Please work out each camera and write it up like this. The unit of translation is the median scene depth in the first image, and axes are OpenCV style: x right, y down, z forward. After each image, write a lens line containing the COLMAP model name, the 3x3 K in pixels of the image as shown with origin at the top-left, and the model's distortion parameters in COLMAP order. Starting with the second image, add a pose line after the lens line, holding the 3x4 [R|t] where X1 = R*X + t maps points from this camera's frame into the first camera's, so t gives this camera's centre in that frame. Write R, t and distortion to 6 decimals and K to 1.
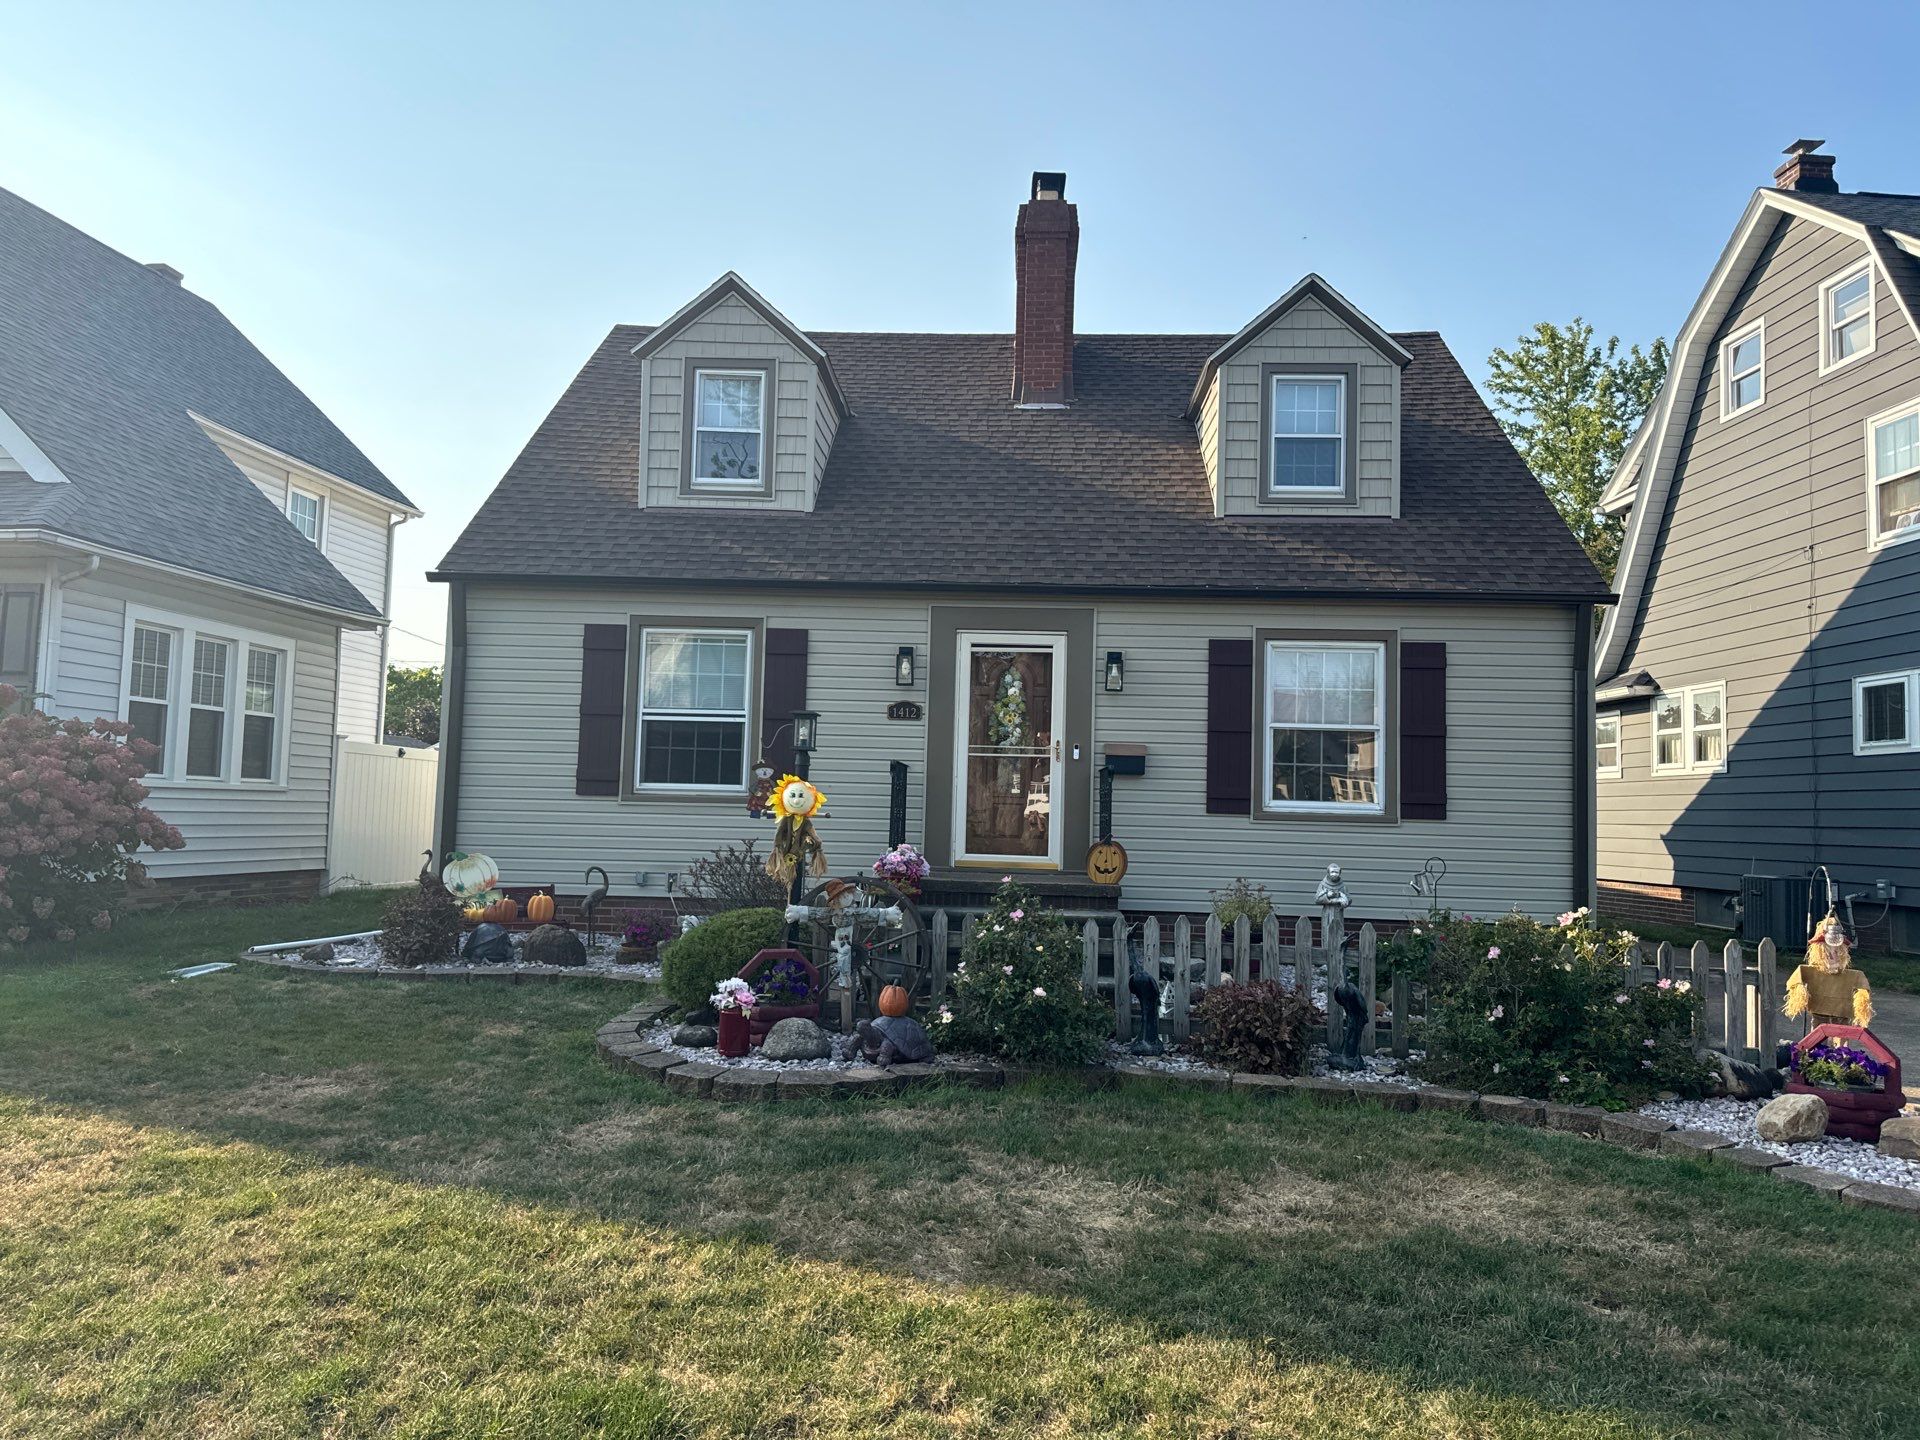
lens RADIAL K [[1347.6, 0, 956.8], [0, 1347.6, 713.8], [0, 0, 1]] dist [0.093086, -0.089374]
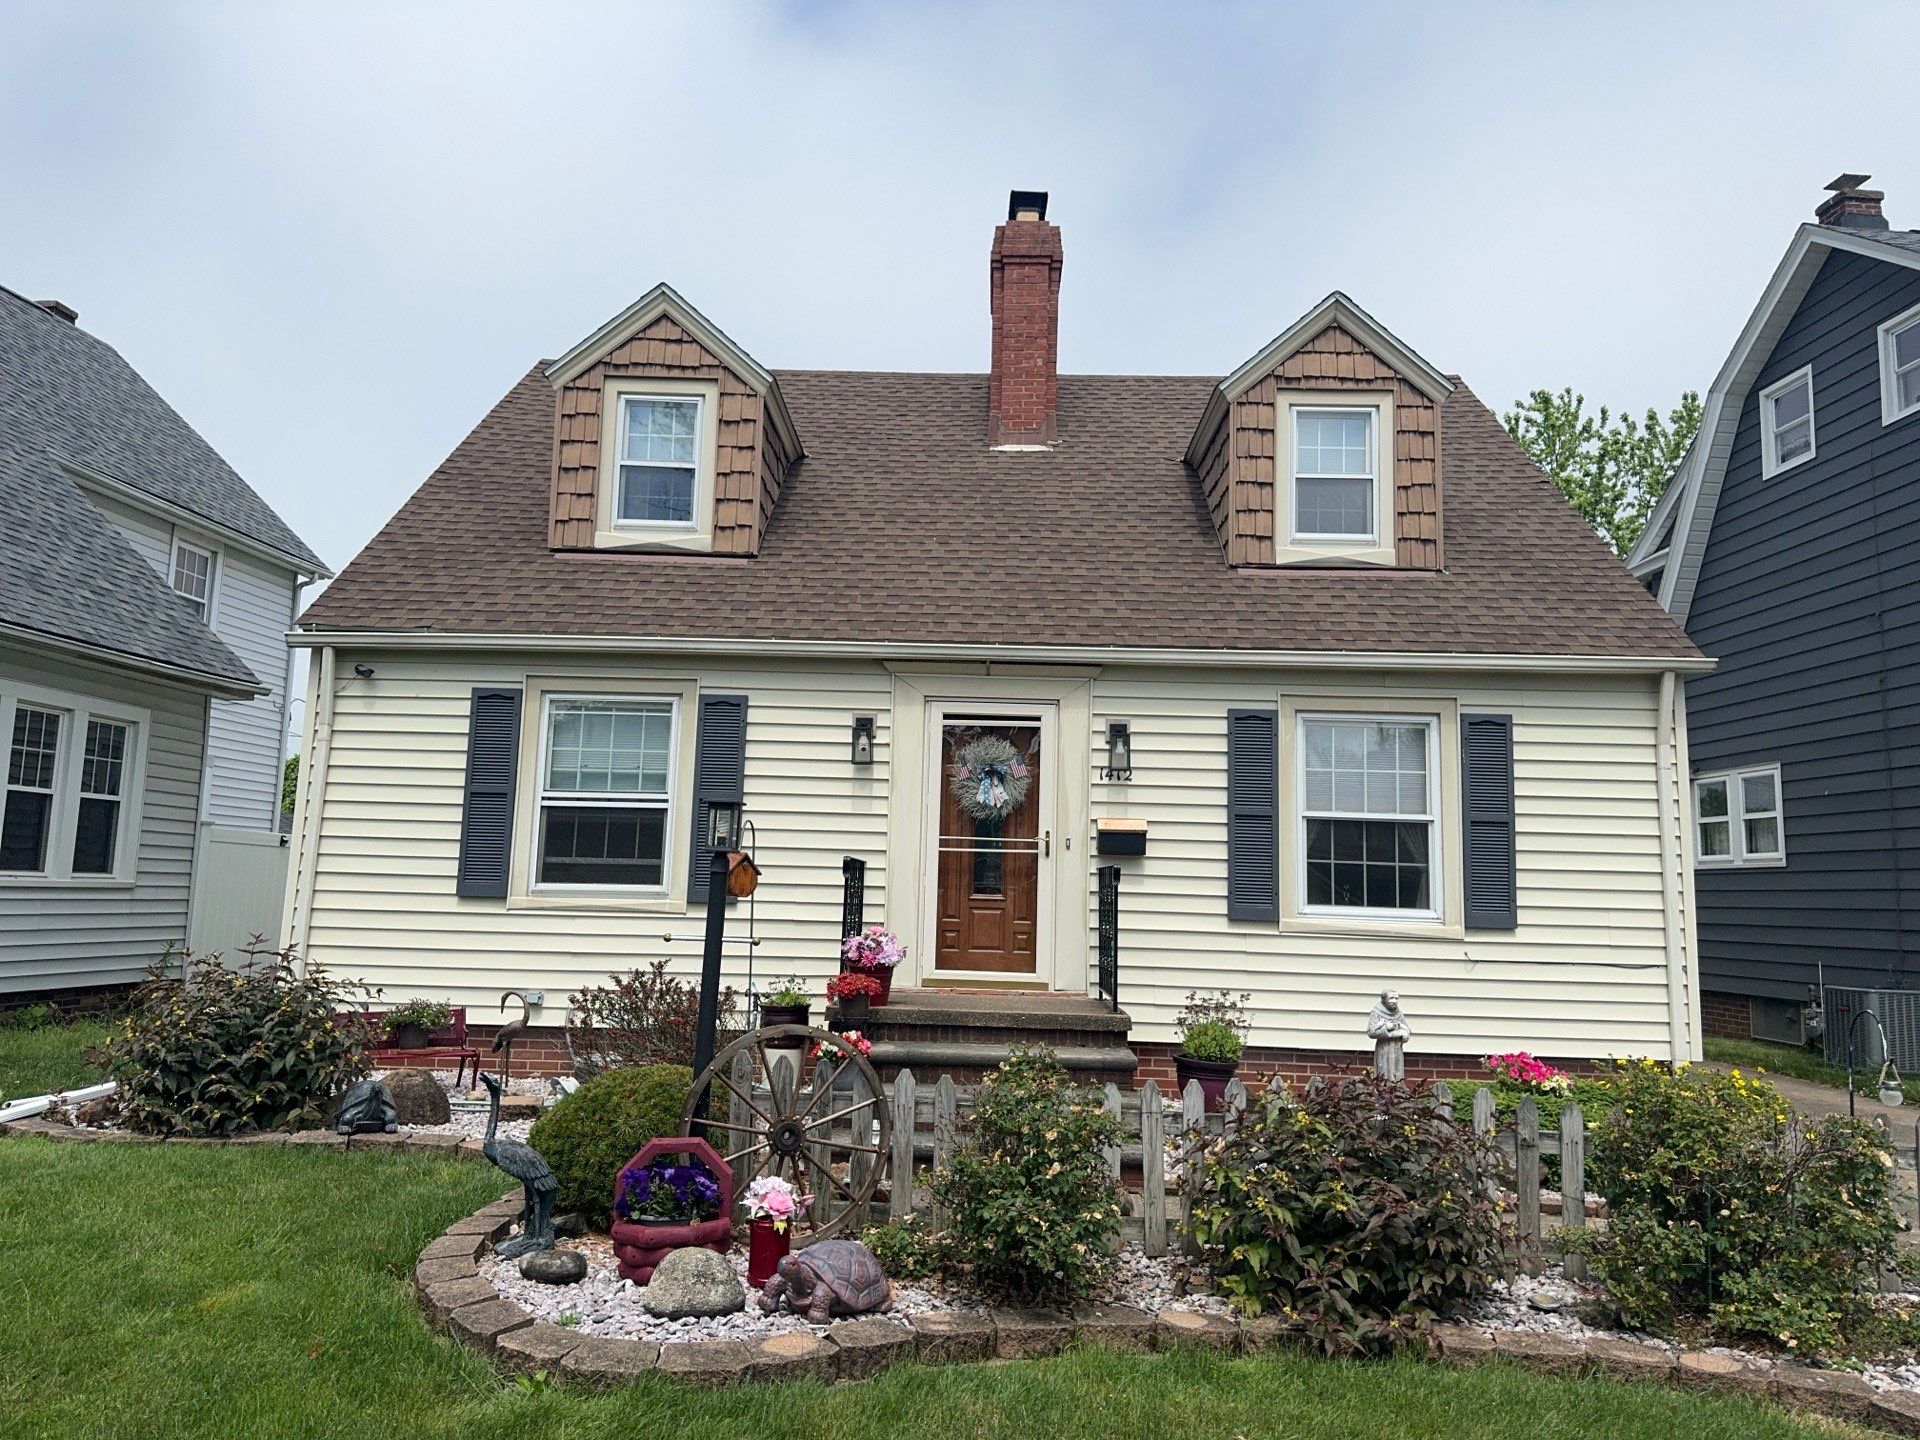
lens RADIAL K [[1347.6, 0, 956.8], [0, 1347.6, 713.8], [0, 0, 1]] dist [0.093086, -0.089374]
pose [[0.999602, 0.004450, 0.027842, -0.003622], [-0.002820, 0.998296, -0.058290, -0.003382], [-0.028054, 0.058188, 0.997911, 0.155020]]
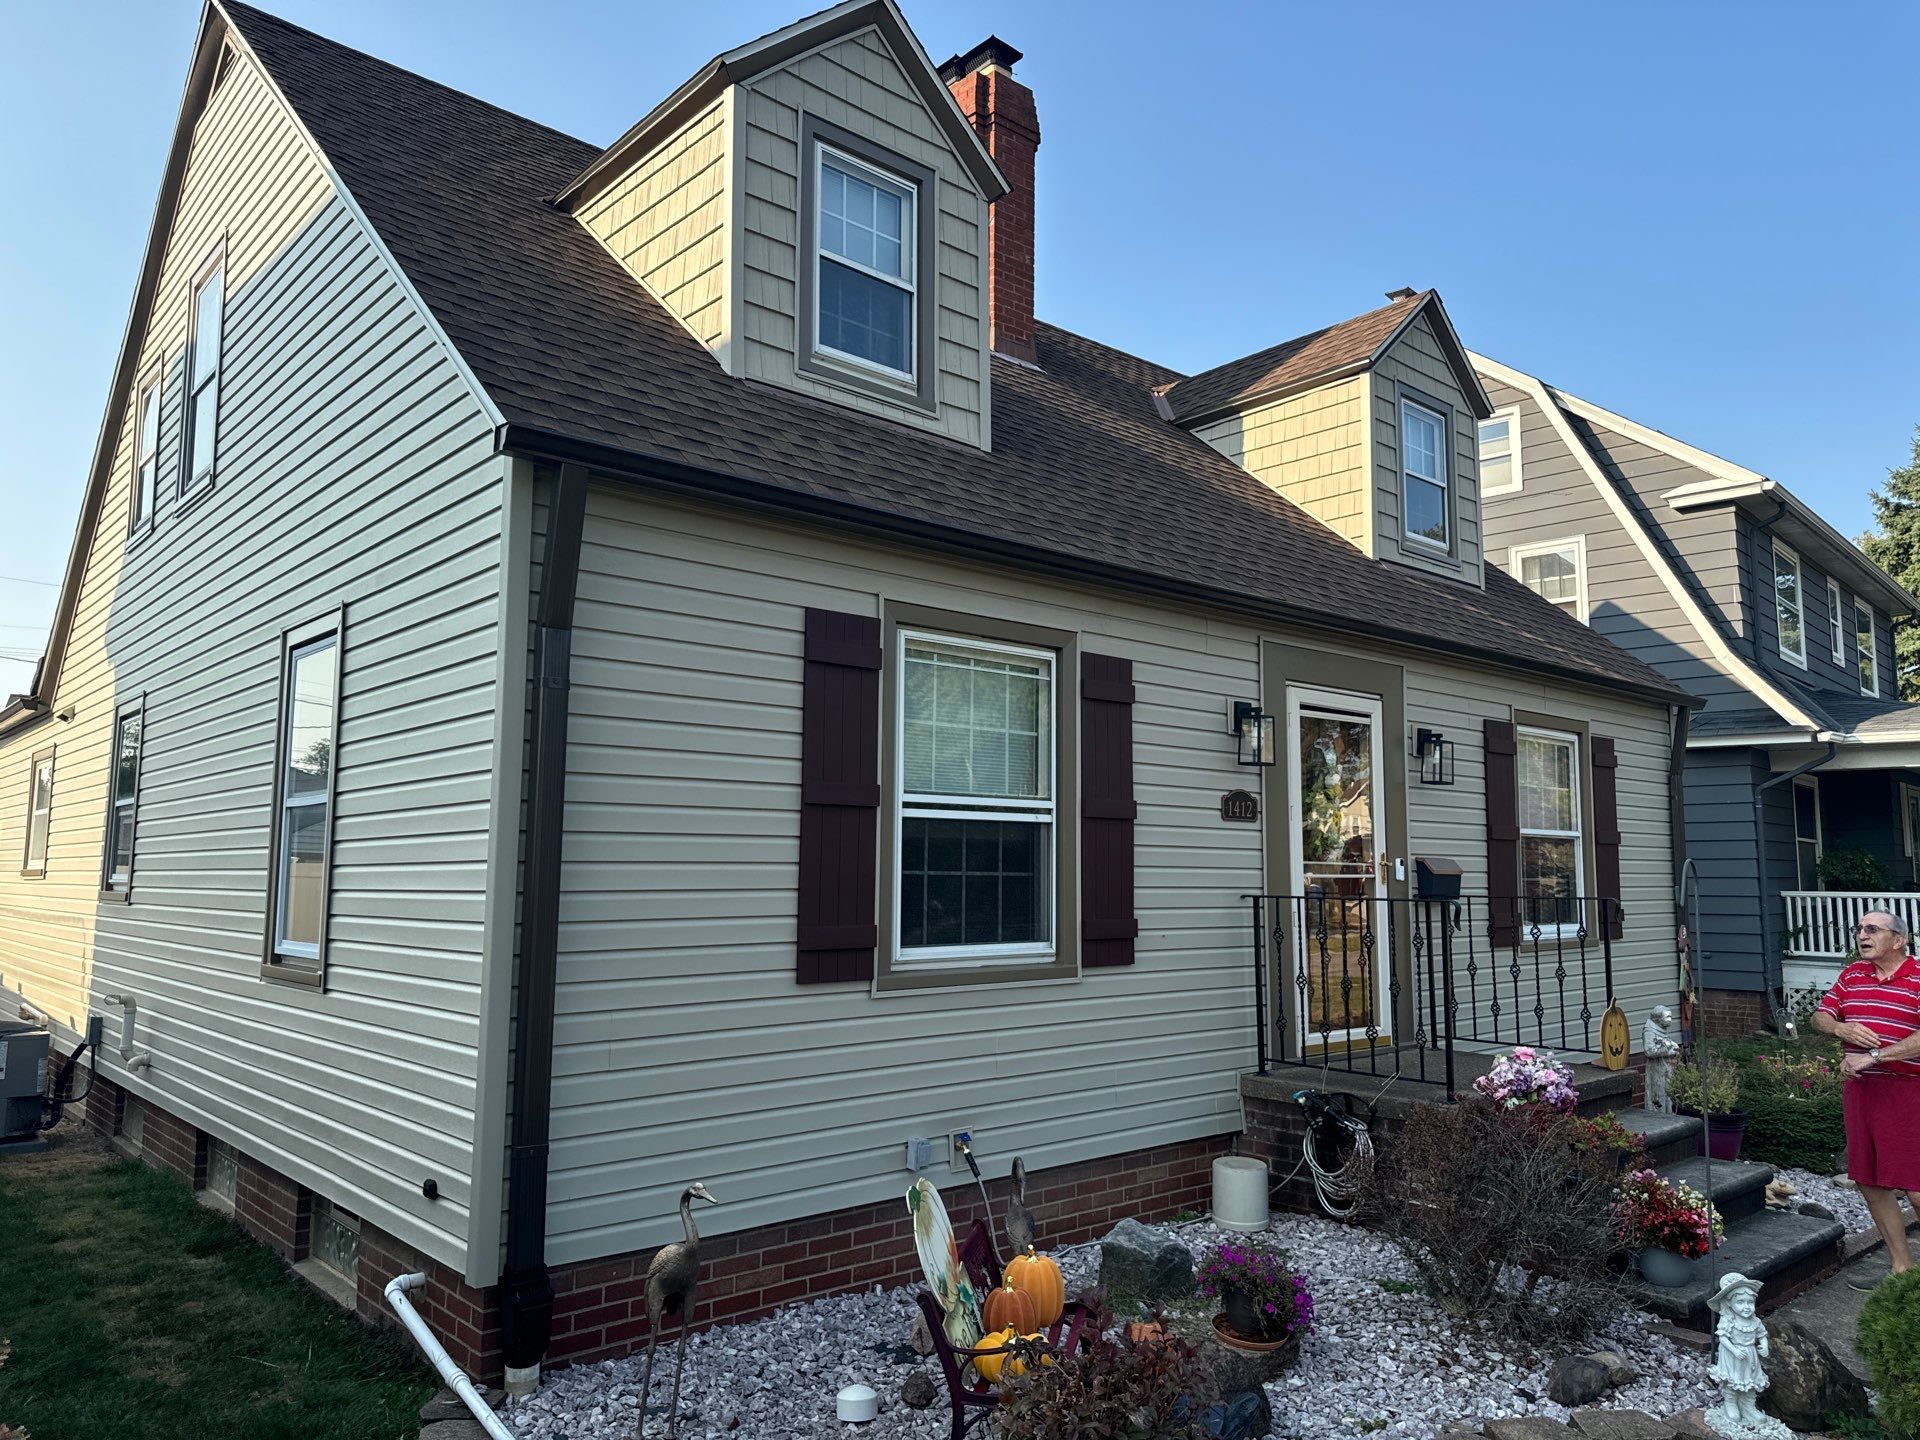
lens RADIAL K [[1347.6, 0, 956.8], [0, 1347.6, 713.8], [0, 0, 1]] dist [0.093086, -0.089374]
pose [[0.706322, 0.058061, 0.705505, -0.525246], [-0.037676, 0.998301, -0.044437, -0.011093], [-0.706887, 0.004806, 0.707310, 0.604041]]
